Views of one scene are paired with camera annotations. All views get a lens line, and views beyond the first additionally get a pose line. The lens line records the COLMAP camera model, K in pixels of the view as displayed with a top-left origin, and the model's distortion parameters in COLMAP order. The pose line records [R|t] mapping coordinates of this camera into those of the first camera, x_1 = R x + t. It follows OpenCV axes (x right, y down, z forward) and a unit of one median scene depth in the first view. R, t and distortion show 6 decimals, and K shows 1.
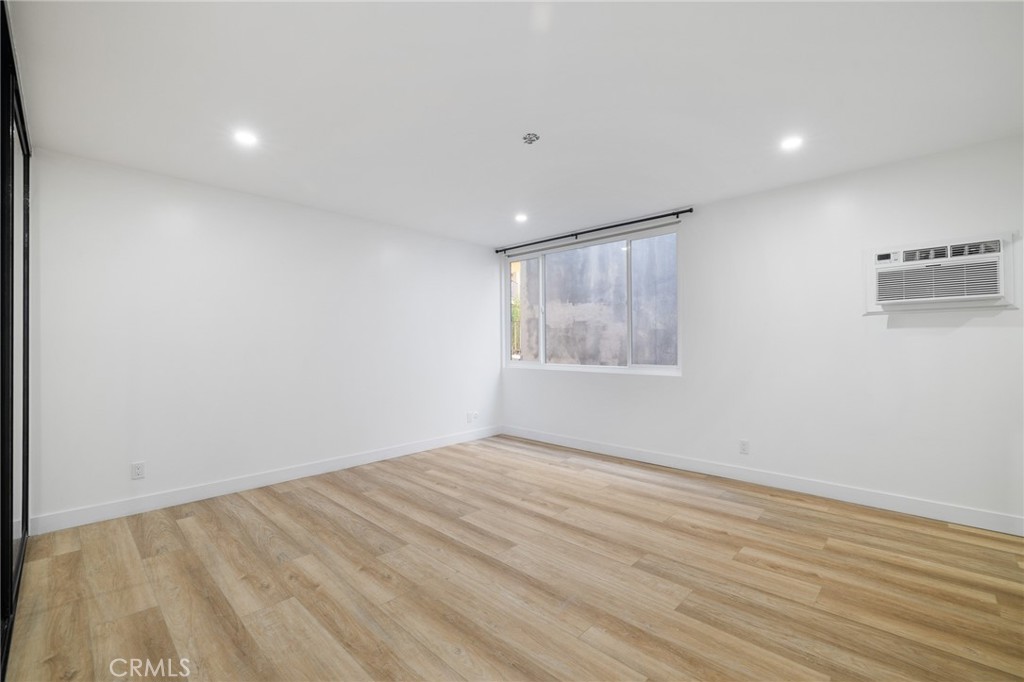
lens RADIAL K [[437.8, 0, 490.4], [0, 437.8, 342.0], [0, 0, 1]] dist [-0.000607, -0.000231]
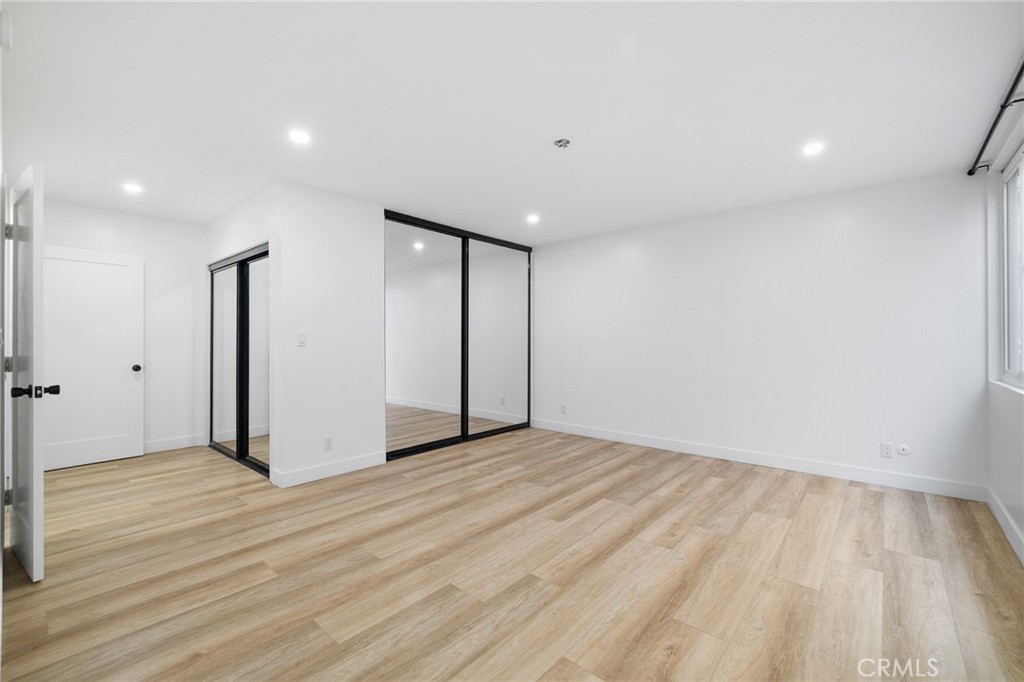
lens RADIAL K [[427.0, 0, 531.7], [0, 427.0, 340.4], [0, 0, 1]] dist [0.000334, 0.000102]
pose [[0.091620, 0.006000, -0.995776, 0.966430], [0.005378, 0.999964, 0.006520, -0.006510], [0.995780, -0.005953, 0.091584, 0.708061]]
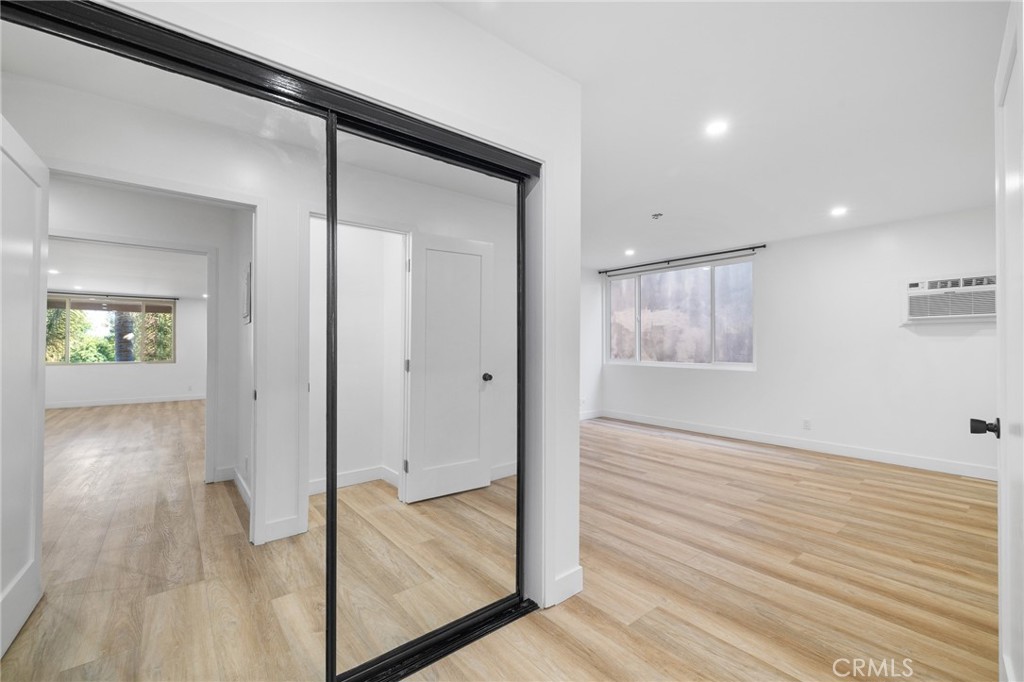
lens RADIAL K [[431.4, 0, 491.0], [0, 431.4, 340.6], [0, 0, 1]] dist [-0.000270, -0.000062]
pose [[0.991638, 0.005540, -0.128928, -0.254843], [-0.006205, 0.999969, -0.004754, -0.003293], [0.128898, 0.005514, 0.991643, -0.527793]]
